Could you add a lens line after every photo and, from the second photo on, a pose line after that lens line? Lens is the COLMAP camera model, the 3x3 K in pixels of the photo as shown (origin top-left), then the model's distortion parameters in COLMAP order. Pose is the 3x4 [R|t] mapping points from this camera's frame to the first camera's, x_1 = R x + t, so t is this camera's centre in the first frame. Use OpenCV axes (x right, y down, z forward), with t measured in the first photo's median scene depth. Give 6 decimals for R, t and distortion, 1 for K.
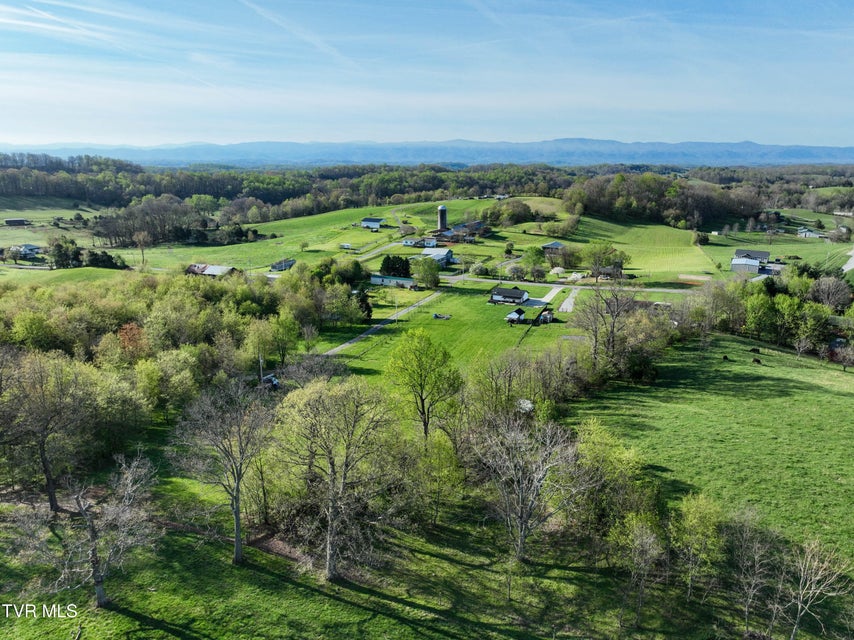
lens RADIAL K [[601.0, 0, 430.0], [0, 601.0, 316.2], [0, 0, 1]] dist [0.006600, 0.006122]
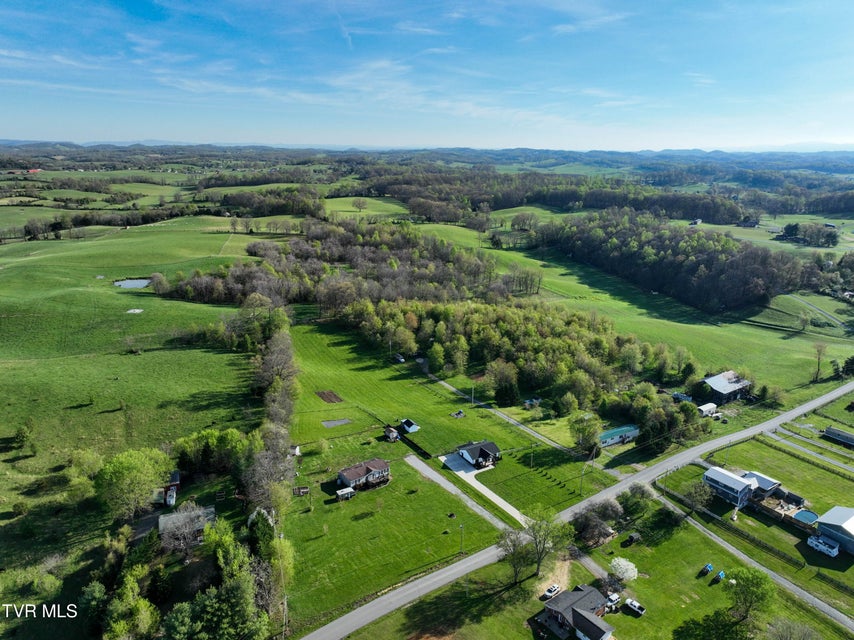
lens RADIAL K [[601.0, 0, 430.0], [0, 601.0, 316.2], [0, 0, 1]] dist [0.006600, 0.006122]
pose [[-0.553087, 0.217105, -0.804338, 0.447013], [-0.225431, 0.890435, 0.395357, -0.292283], [0.802045, 0.399990, -0.443546, 0.630350]]
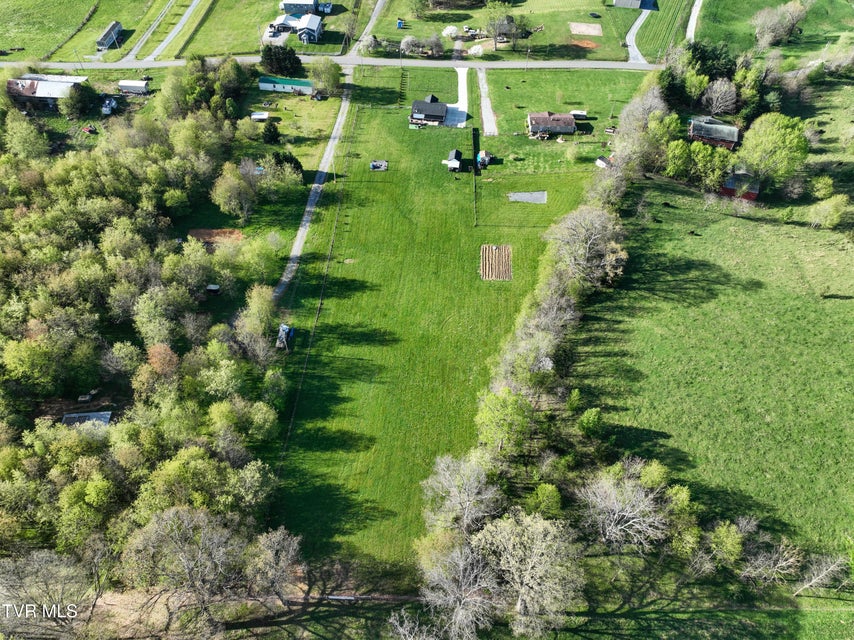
lens RADIAL K [[601.0, 0, 430.0], [0, 601.0, 316.2], [0, 0, 1]] dist [0.006600, 0.006122]
pose [[0.946841, -0.234985, 0.219716, -0.077444], [0.067282, 0.812517, 0.579042, -0.160414], [-0.314589, -0.533477, 0.785134, 0.031108]]
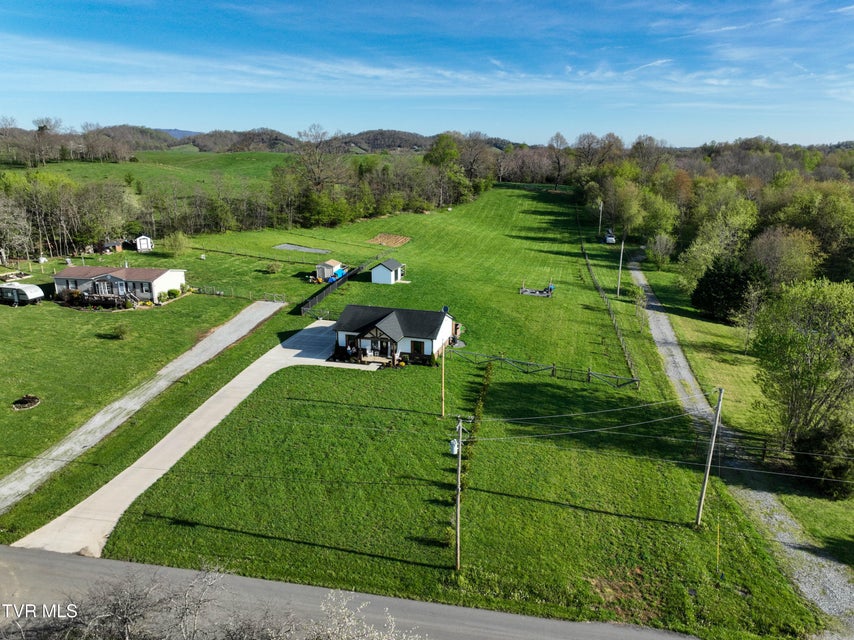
lens RADIAL K [[601.0, 0, 430.0], [0, 601.0, 316.2], [0, 0, 1]] dist [0.006600, 0.006122]
pose [[-0.986281, 0.032976, -0.161750, 0.081943], [-0.052537, 0.866193, 0.496940, -0.097368], [0.156494, 0.498620, -0.852577, 0.625179]]
